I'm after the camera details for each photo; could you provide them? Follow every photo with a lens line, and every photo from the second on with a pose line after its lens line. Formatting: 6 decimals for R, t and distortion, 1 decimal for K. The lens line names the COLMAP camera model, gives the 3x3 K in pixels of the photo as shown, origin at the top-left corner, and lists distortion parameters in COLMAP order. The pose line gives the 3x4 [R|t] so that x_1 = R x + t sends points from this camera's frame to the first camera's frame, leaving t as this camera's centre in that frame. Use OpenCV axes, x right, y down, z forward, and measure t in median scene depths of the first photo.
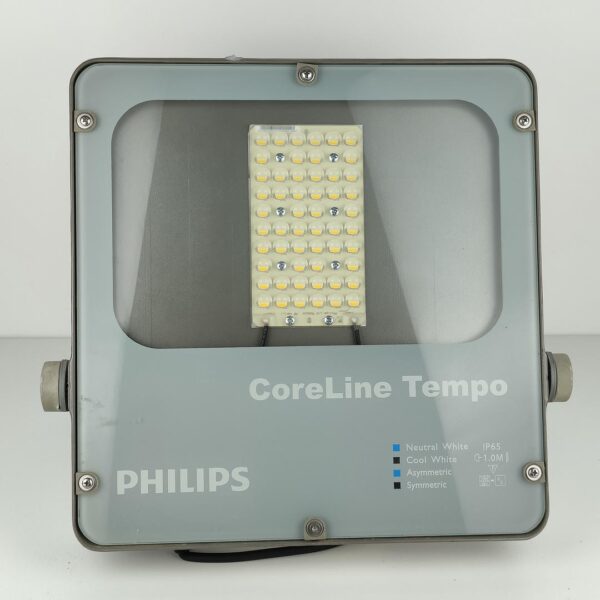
lens RADIAL K [[956.3, 0, 299.1], [0, 956.3, 285.1], [0, 0, 1]] dist [0.030202, -0.134372]
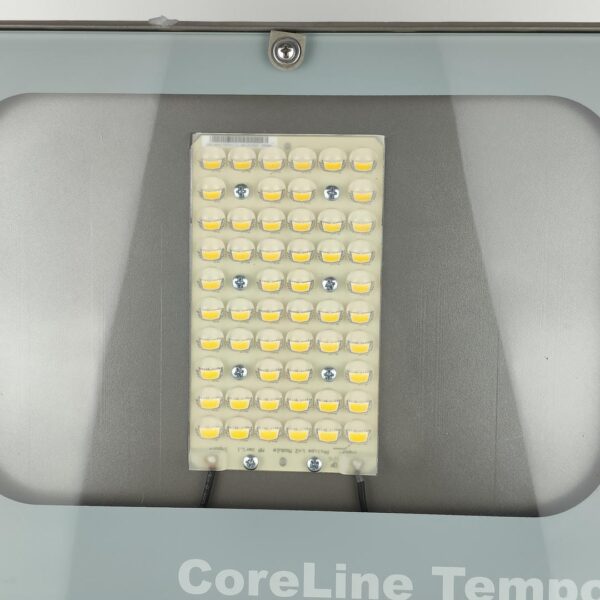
lens RADIAL K [[956.3, 0, 299.1], [0, 956.3, 285.1], [0, 0, 1]] dist [0.030202, -0.134372]
pose [[0.993521, 0.035840, -0.107854, 0.082941], [-0.023703, 0.993450, 0.111783, -0.144038], [0.111154, -0.108502, 0.987862, 0.414573]]
